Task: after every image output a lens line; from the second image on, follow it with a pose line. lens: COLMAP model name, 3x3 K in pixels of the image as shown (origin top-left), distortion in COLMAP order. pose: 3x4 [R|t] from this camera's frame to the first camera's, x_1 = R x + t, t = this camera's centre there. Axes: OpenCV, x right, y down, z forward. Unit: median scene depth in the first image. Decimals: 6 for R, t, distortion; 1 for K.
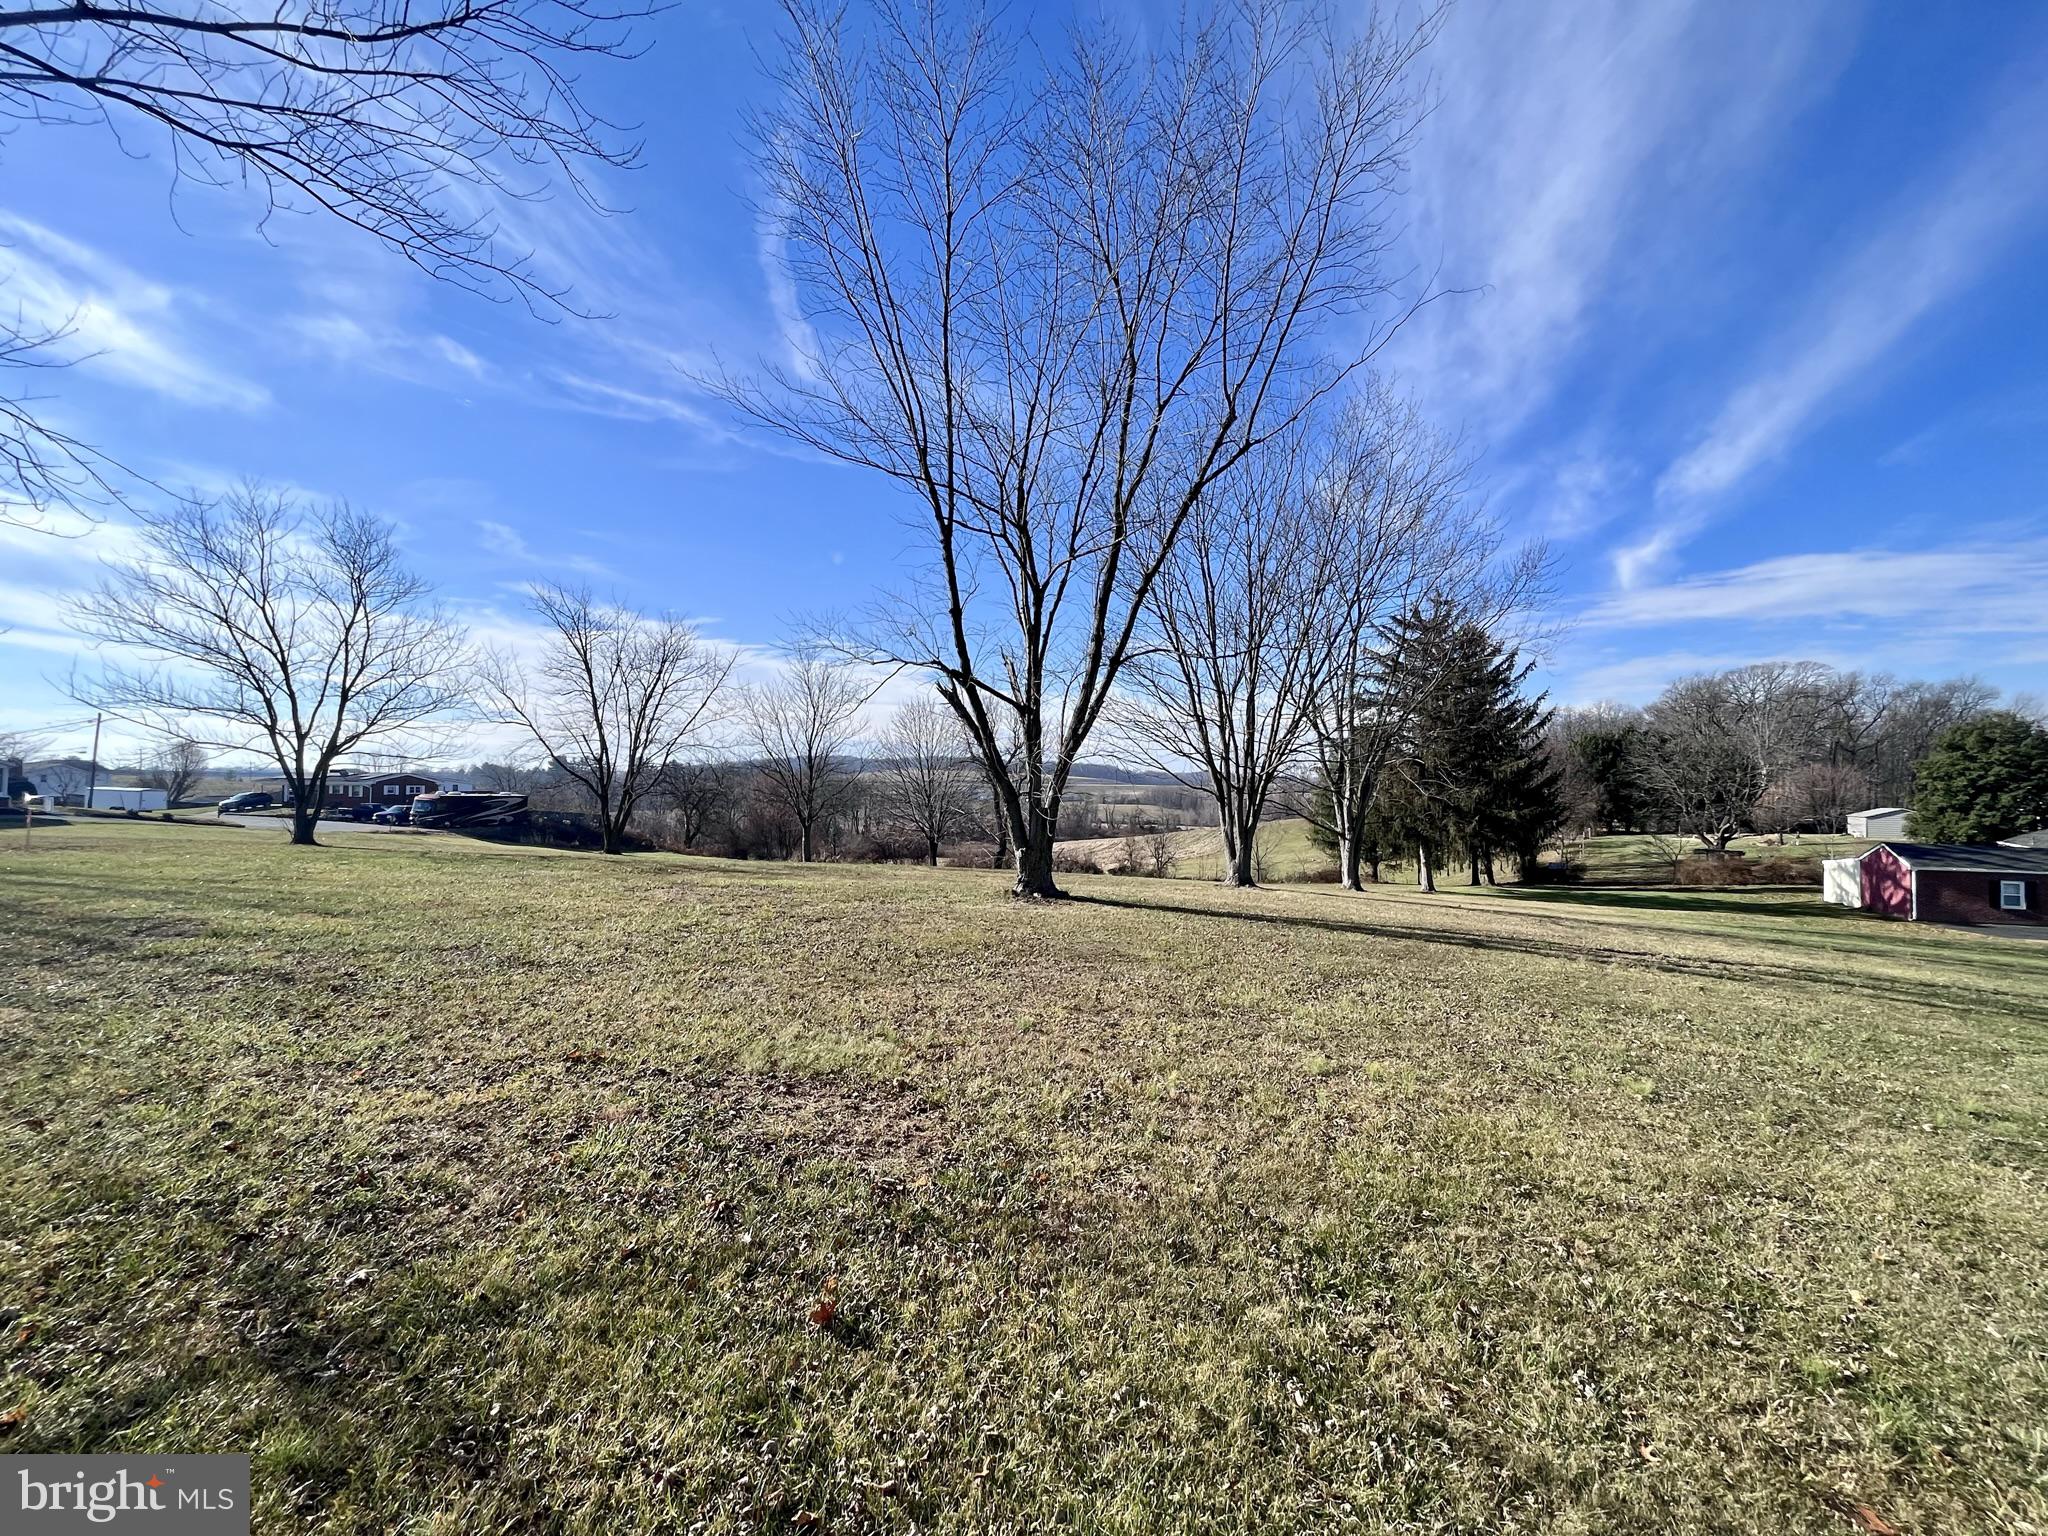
lens RADIAL K [[864.1, 0, 1030.4], [0, 864.1, 739.5], [0, 0, 1]] dist [-0.003025, -0.000135]
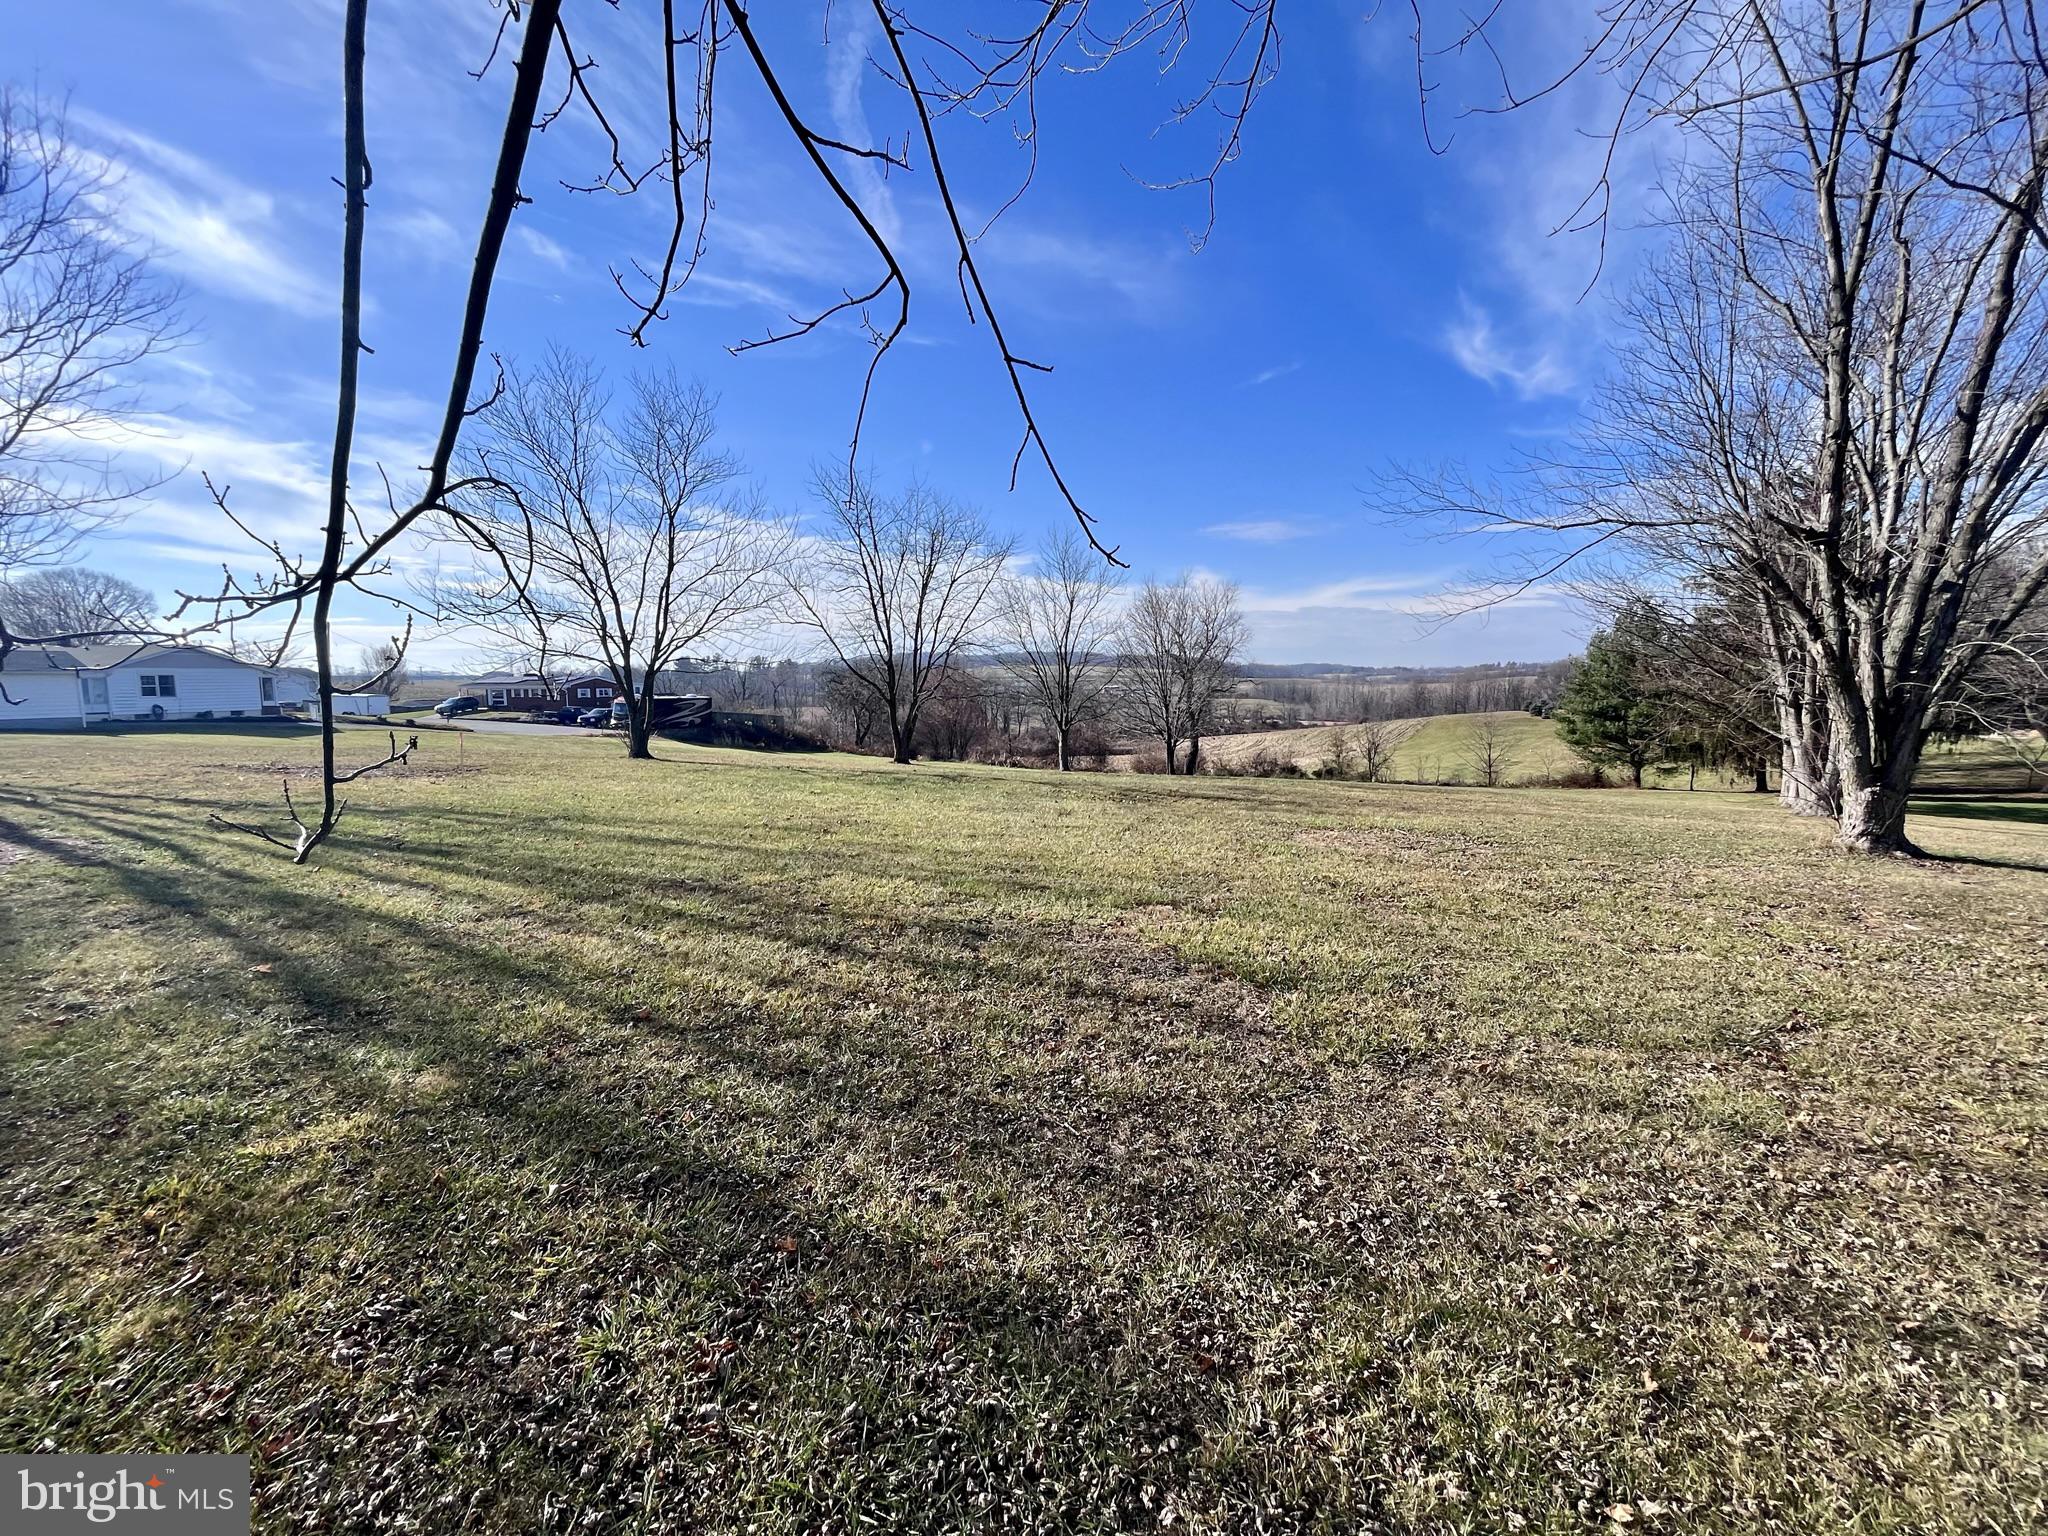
lens RADIAL K [[871.1, 0, 1024.0], [0, 871.1, 768.0], [0, 0, 1]] dist [-0.001885, 0.000045]
pose [[0.992944, 0.001637, -0.118573, -0.108679], [0.016525, 0.988238, 0.152026, -0.001832], [0.117427, -0.152913, 0.981238, 0.039643]]
